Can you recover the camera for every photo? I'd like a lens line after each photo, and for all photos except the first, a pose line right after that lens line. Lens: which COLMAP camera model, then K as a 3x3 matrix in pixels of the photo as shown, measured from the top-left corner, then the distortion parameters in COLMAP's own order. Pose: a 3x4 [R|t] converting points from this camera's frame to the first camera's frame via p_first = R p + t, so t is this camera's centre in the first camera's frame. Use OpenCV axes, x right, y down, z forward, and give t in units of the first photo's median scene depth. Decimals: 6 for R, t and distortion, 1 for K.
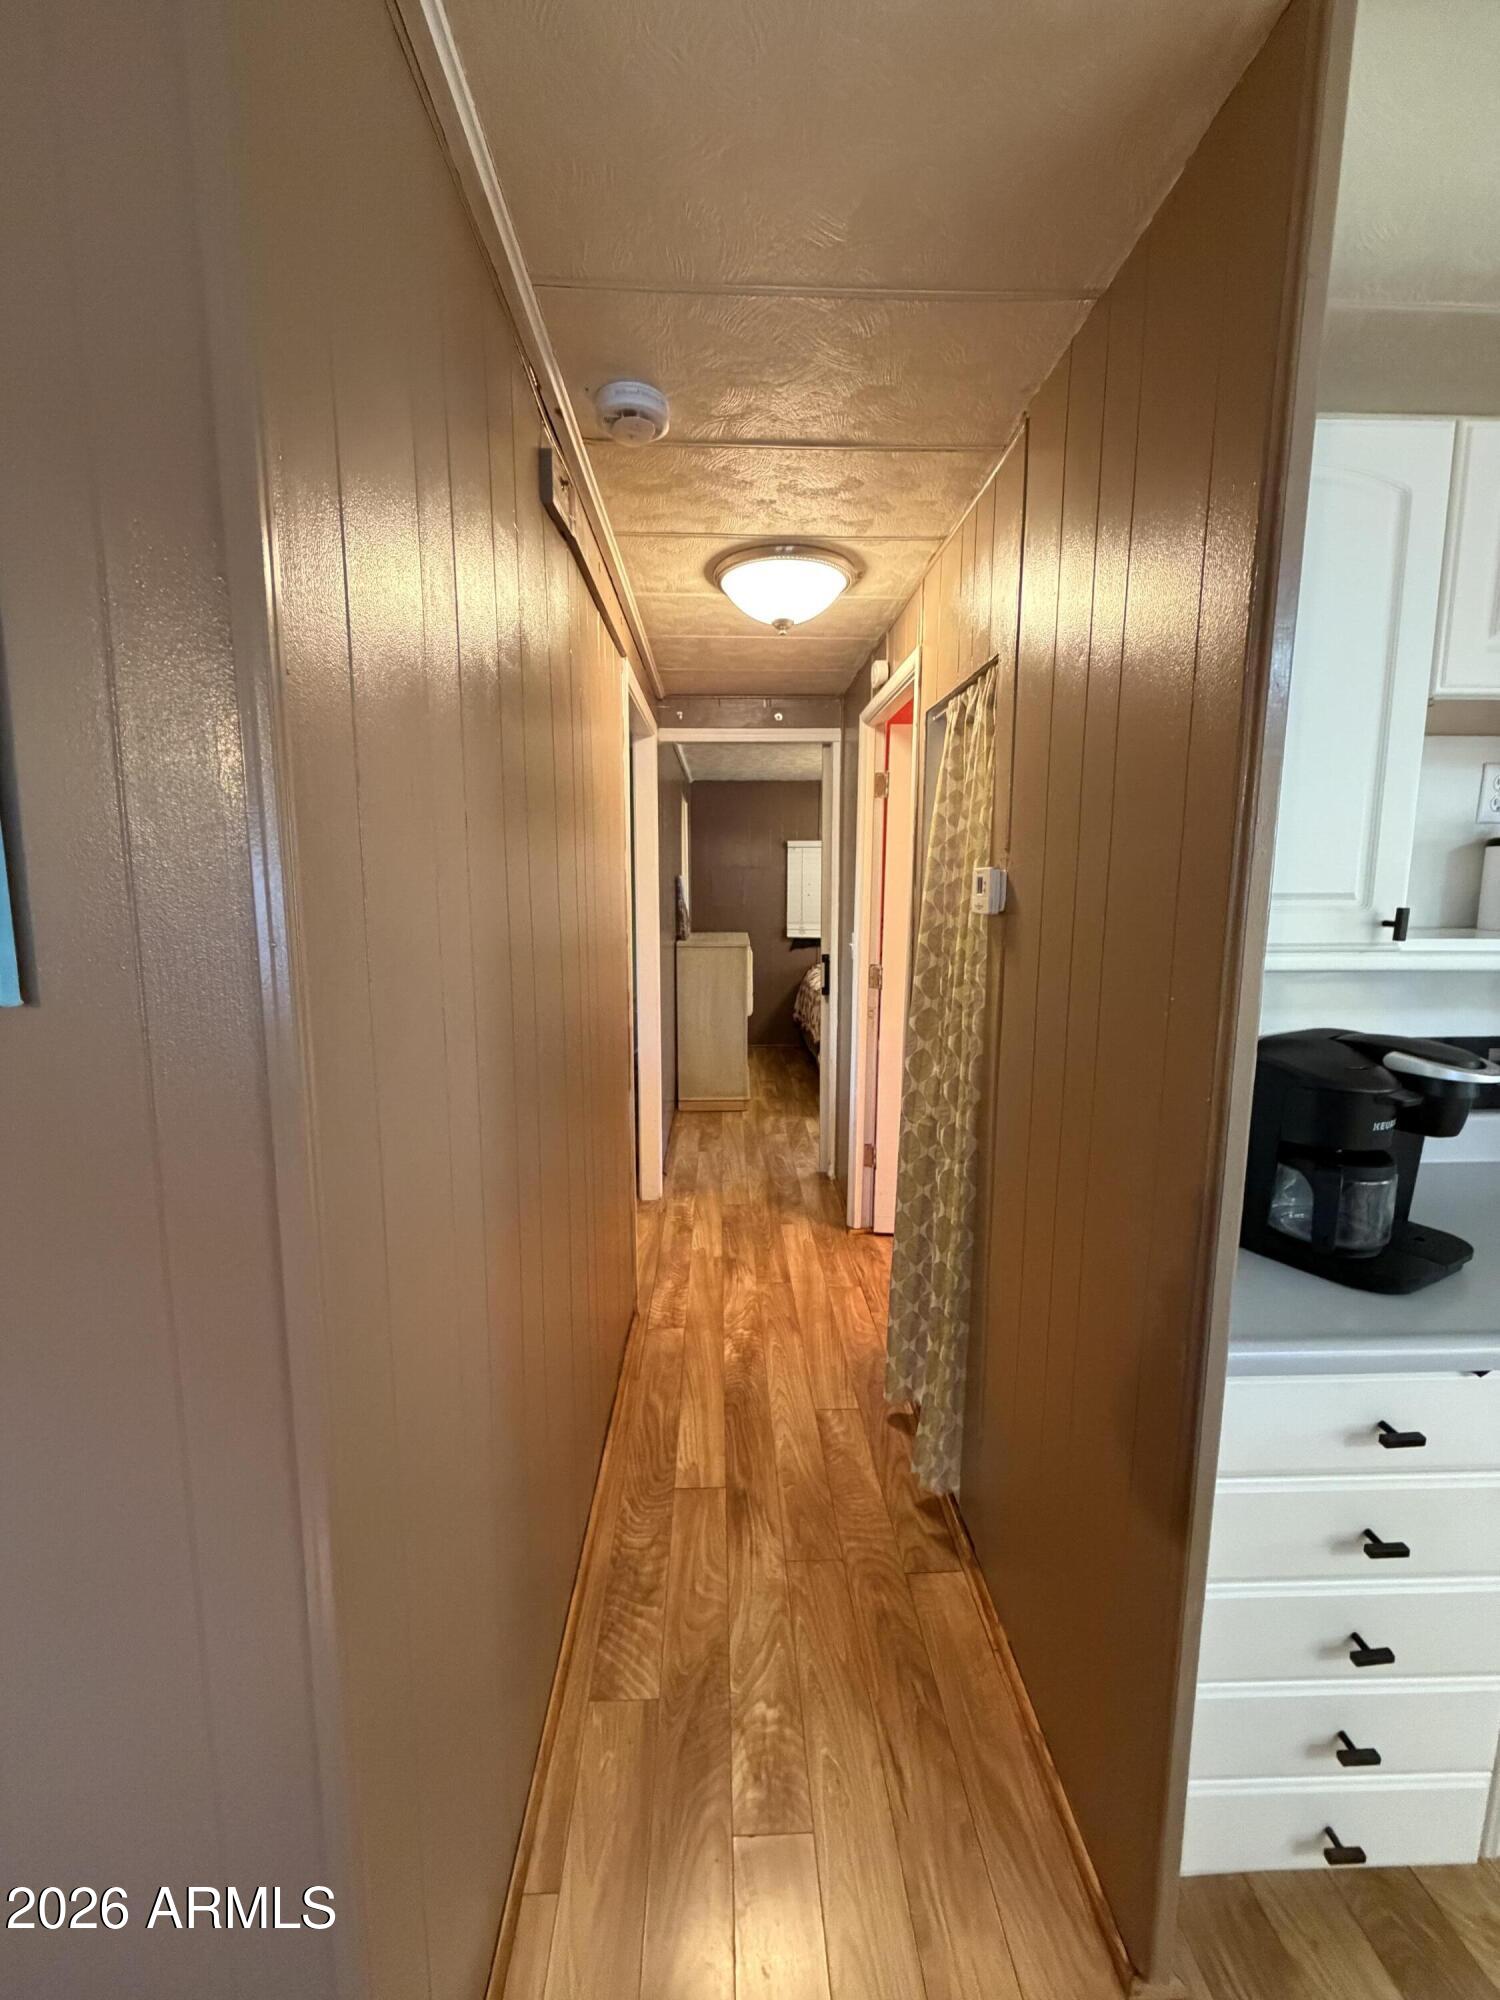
lens RADIAL K [[797.1, 0, 737.0], [0, 797.1, 1001.7], [0, 0, 1]] dist [0.001177, -0.000269]
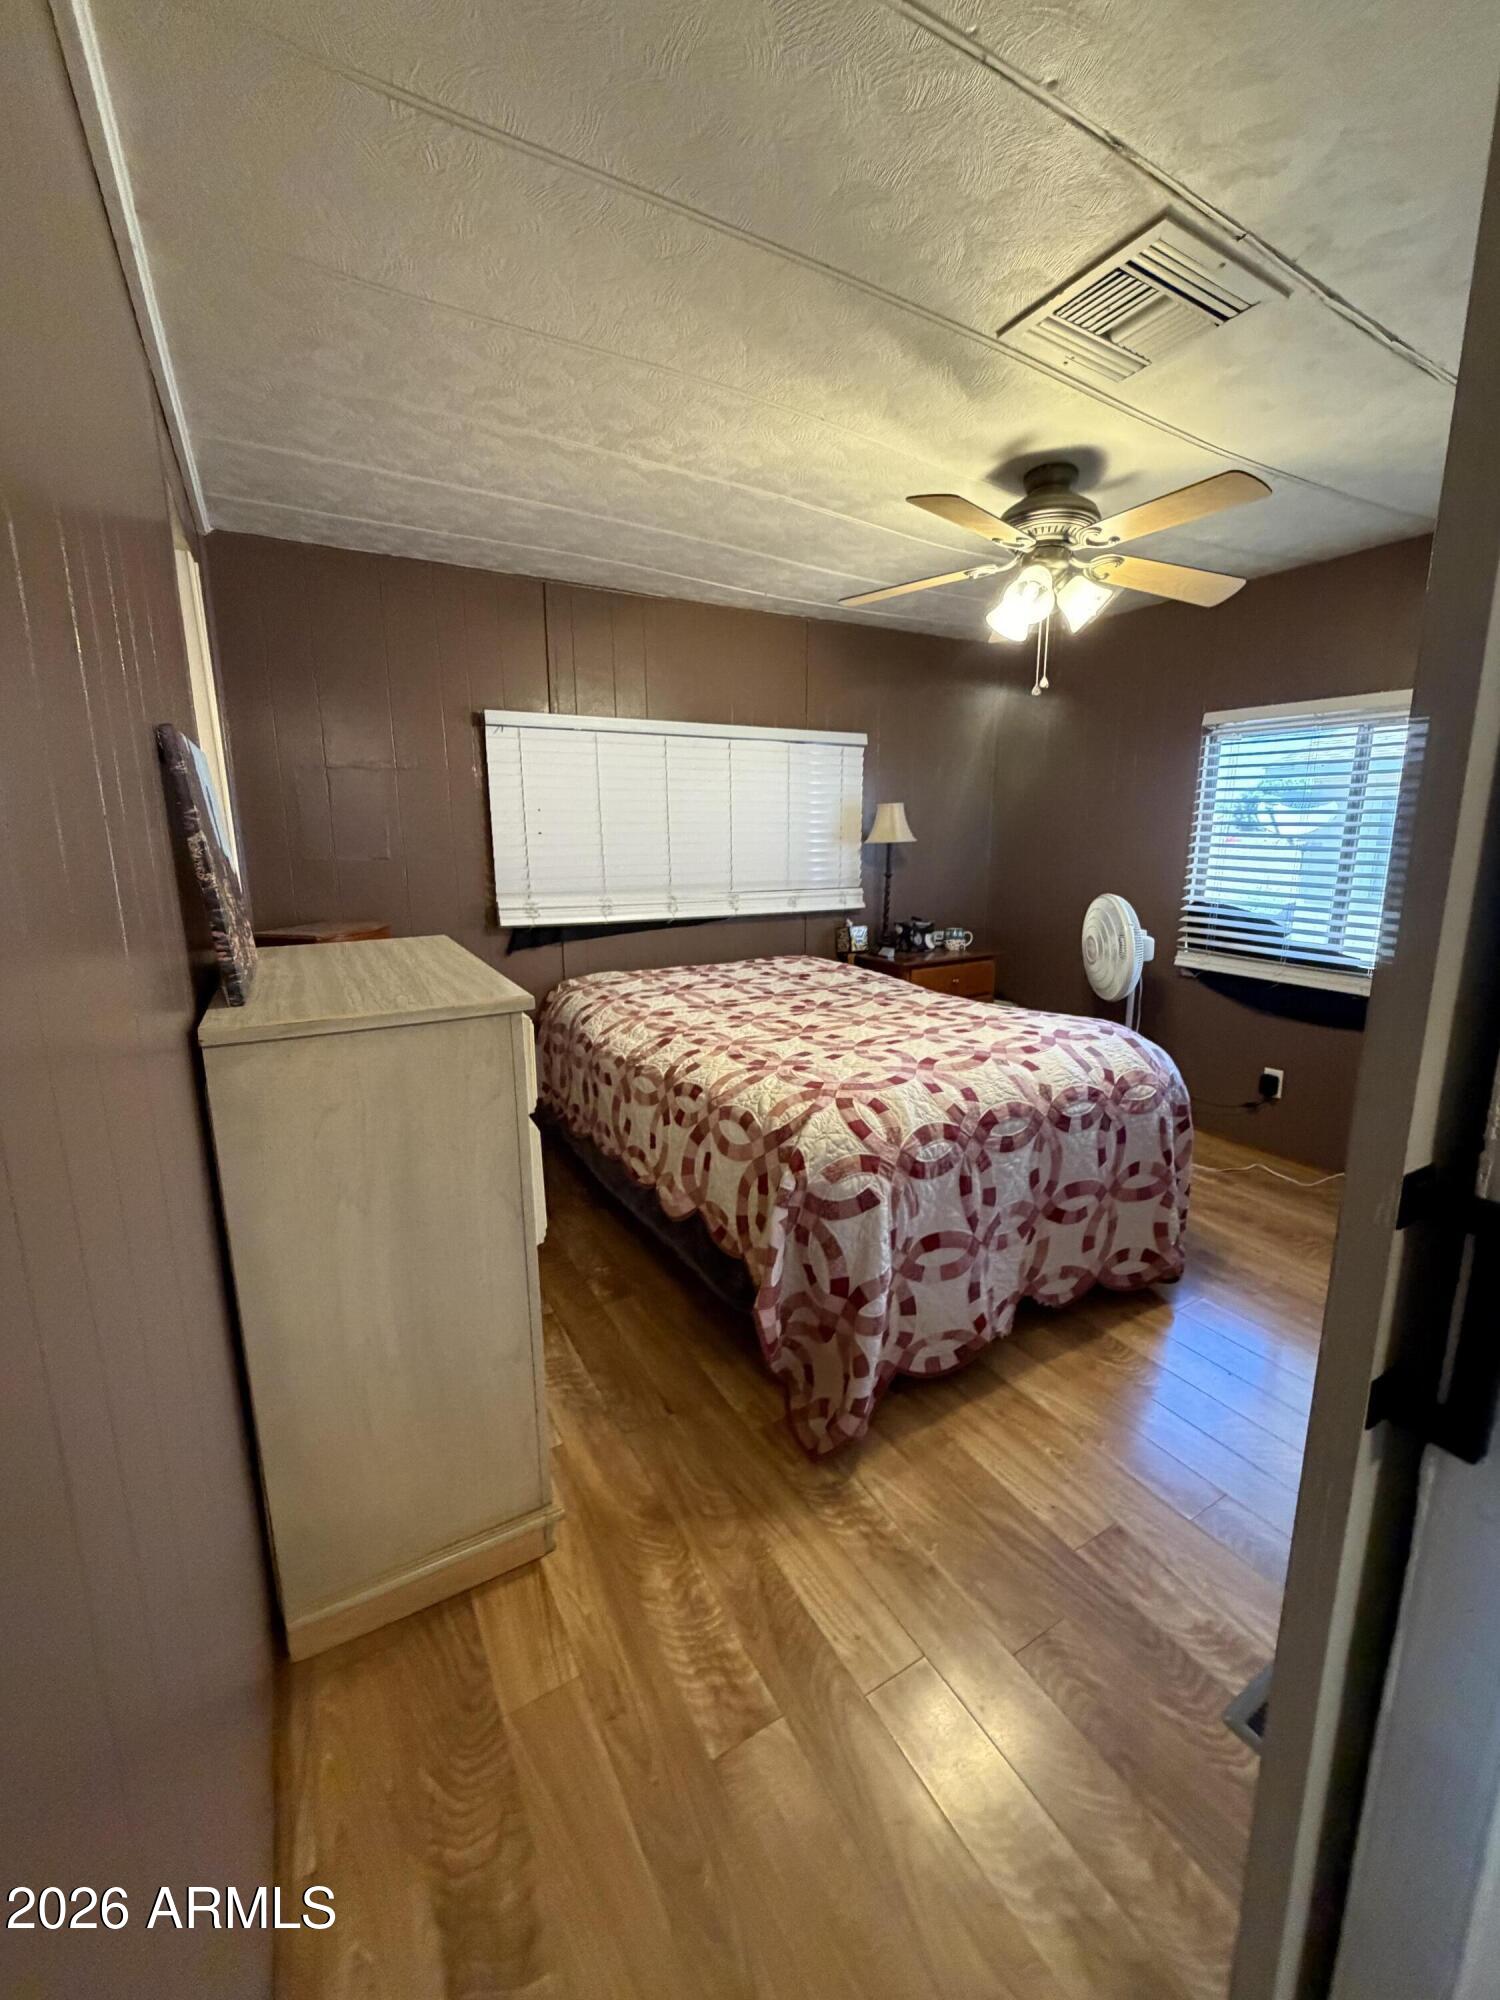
lens RADIAL K [[797.1, 0, 755.8], [0, 797.1, 1001.0], [0, 0, 1]] dist [0.001177, -0.000269]
pose [[0.871074, -0.100816, 0.480694, -0.033889], [0.073103, 0.994418, 0.076088, -0.063482], [-0.485681, -0.031138, 0.873581, 0.532851]]
